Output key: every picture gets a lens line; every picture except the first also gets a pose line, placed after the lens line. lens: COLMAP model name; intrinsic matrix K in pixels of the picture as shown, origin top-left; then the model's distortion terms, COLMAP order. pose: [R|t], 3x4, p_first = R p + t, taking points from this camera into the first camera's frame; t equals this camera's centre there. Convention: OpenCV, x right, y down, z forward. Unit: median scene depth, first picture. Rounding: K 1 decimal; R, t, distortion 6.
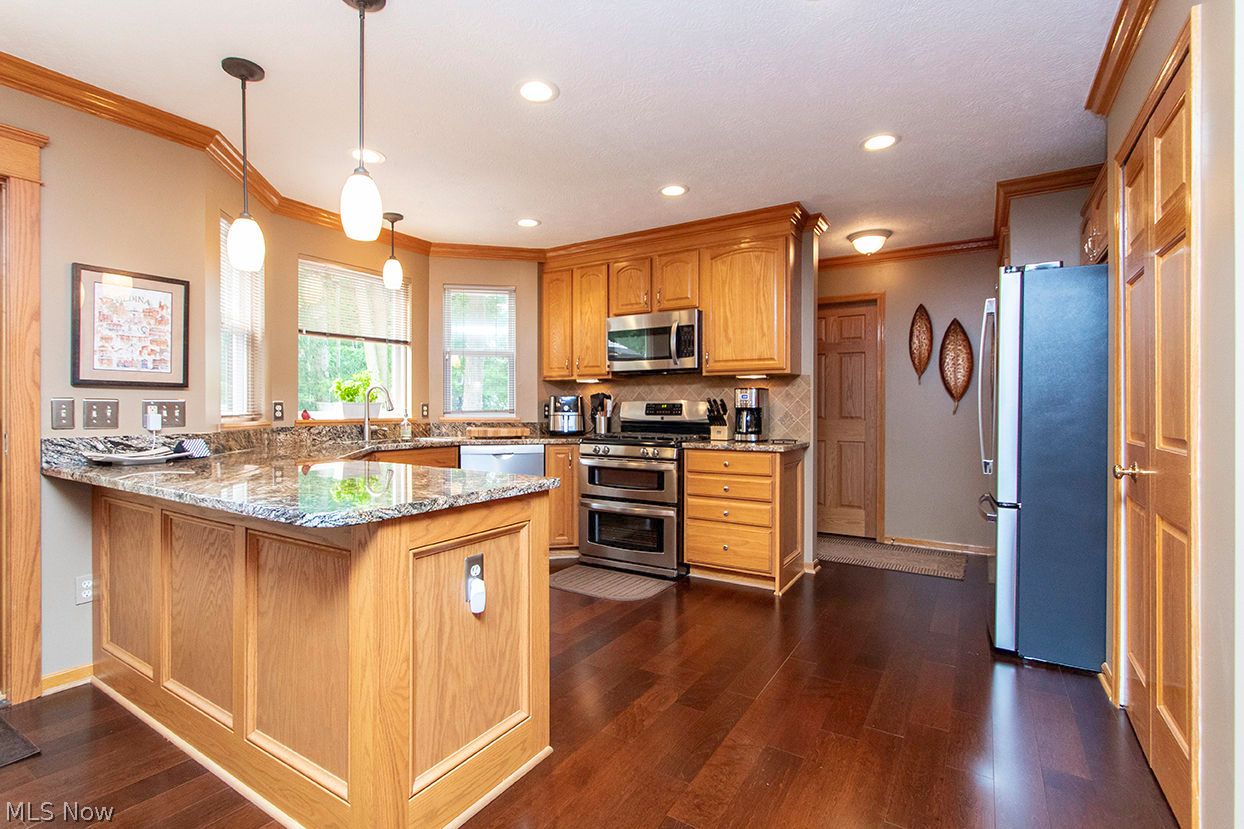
lens RADIAL K [[576.5, 0, 608.1], [0, 576.5, 410.5], [0, 0, 1]] dist [0.005361, -0.004542]
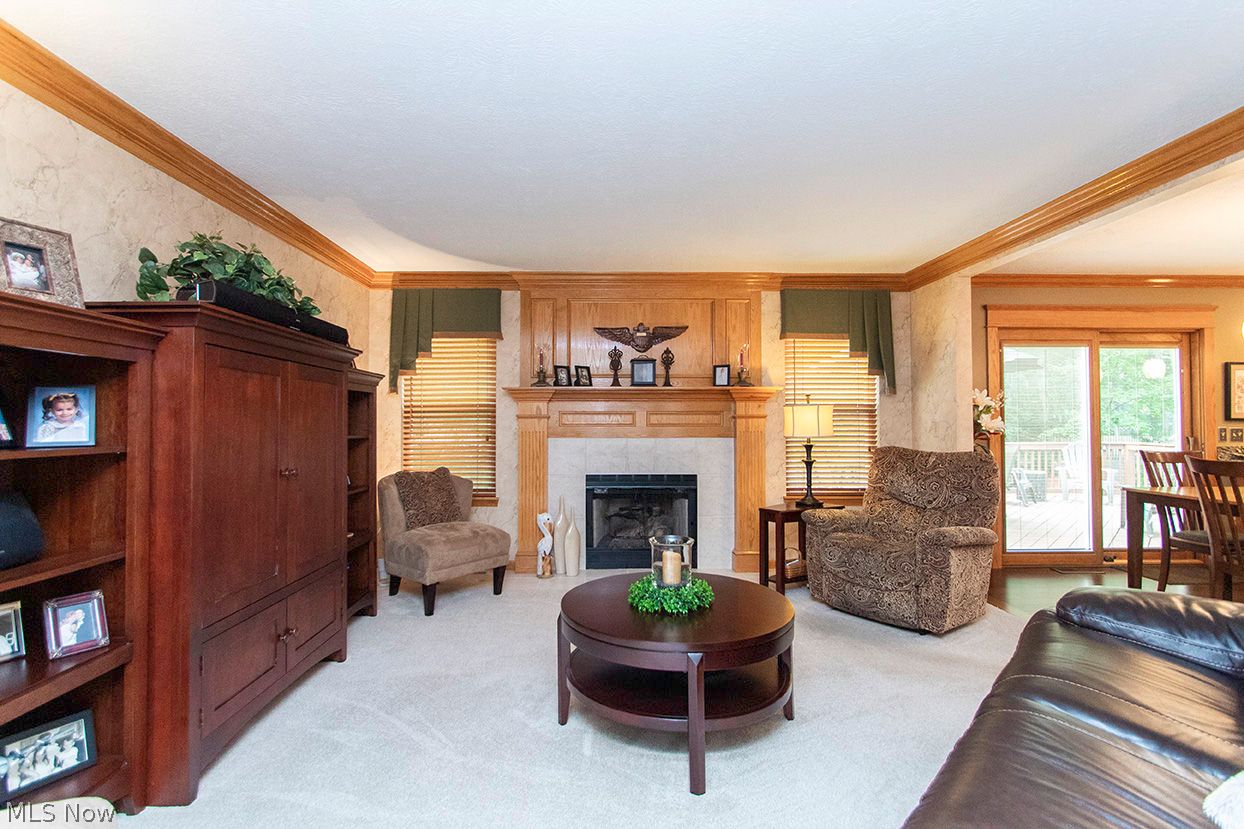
lens RADIAL K [[585.2, 0, 618.1], [0, 585.2, 411.9], [0, 0, 1]] dist [-0.000519, -0.004597]
pose [[0.548171, -0.021299, -0.836095, -0.229892], [-0.002981, 0.999620, -0.027419, -0.007154], [0.836361, 0.017523, 0.547899, -1.214023]]
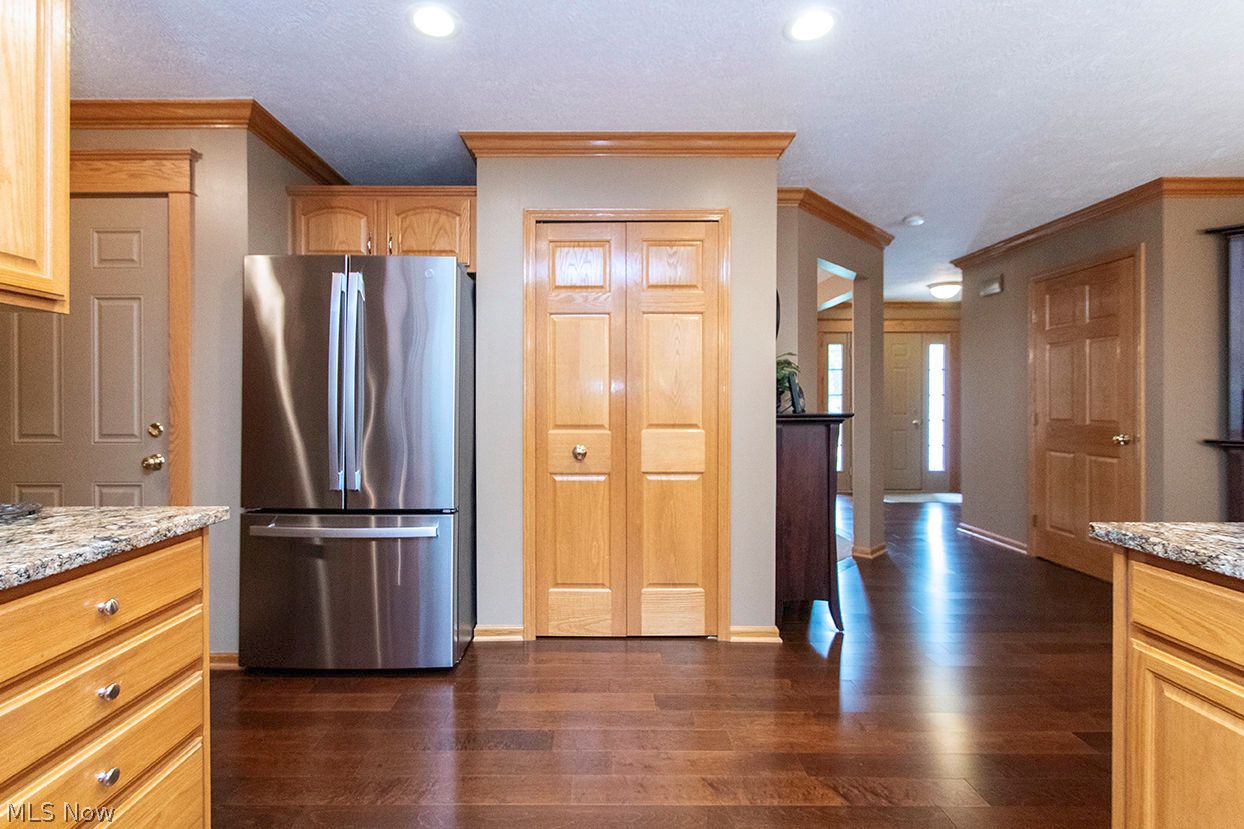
lens RADIAL K [[588.0, 0, 580.7], [0, 588.0, 412.2], [0, 0, 1]] dist [-0.003260, -0.000924]
pose [[-0.526150, -0.011132, 0.850319, -0.165268], [0.005879, 0.999843, 0.016727, -0.009504], [-0.850371, 0.013800, -0.526002, 0.898041]]
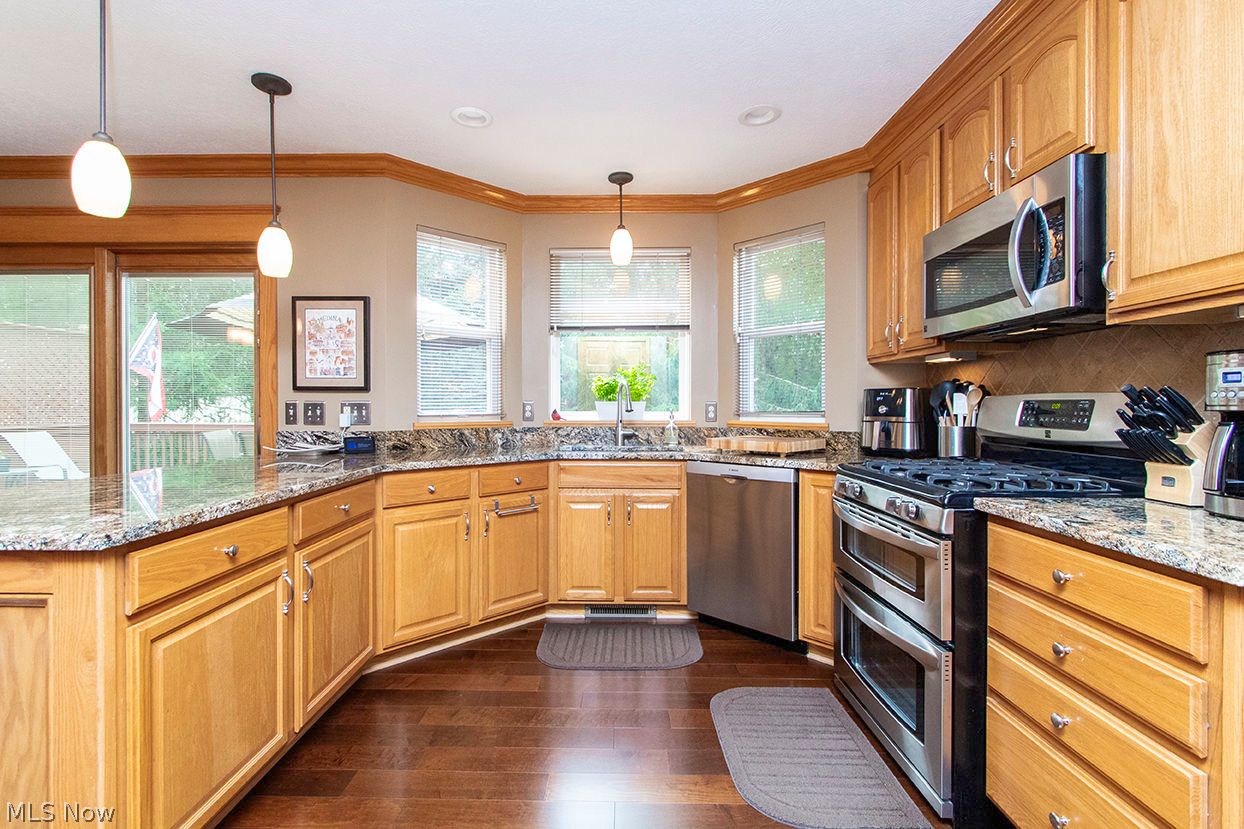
lens RADIAL K [[578.4, 0, 606.7], [0, 578.4, 410.1], [0, 0, 1]] dist [0.001577, 0.000701]
pose [[0.523652, 0.006779, -0.851905, 0.334229], [-0.004279, 0.999977, 0.005327, -0.006428], [0.851921, 0.000856, 0.523669, 0.558736]]
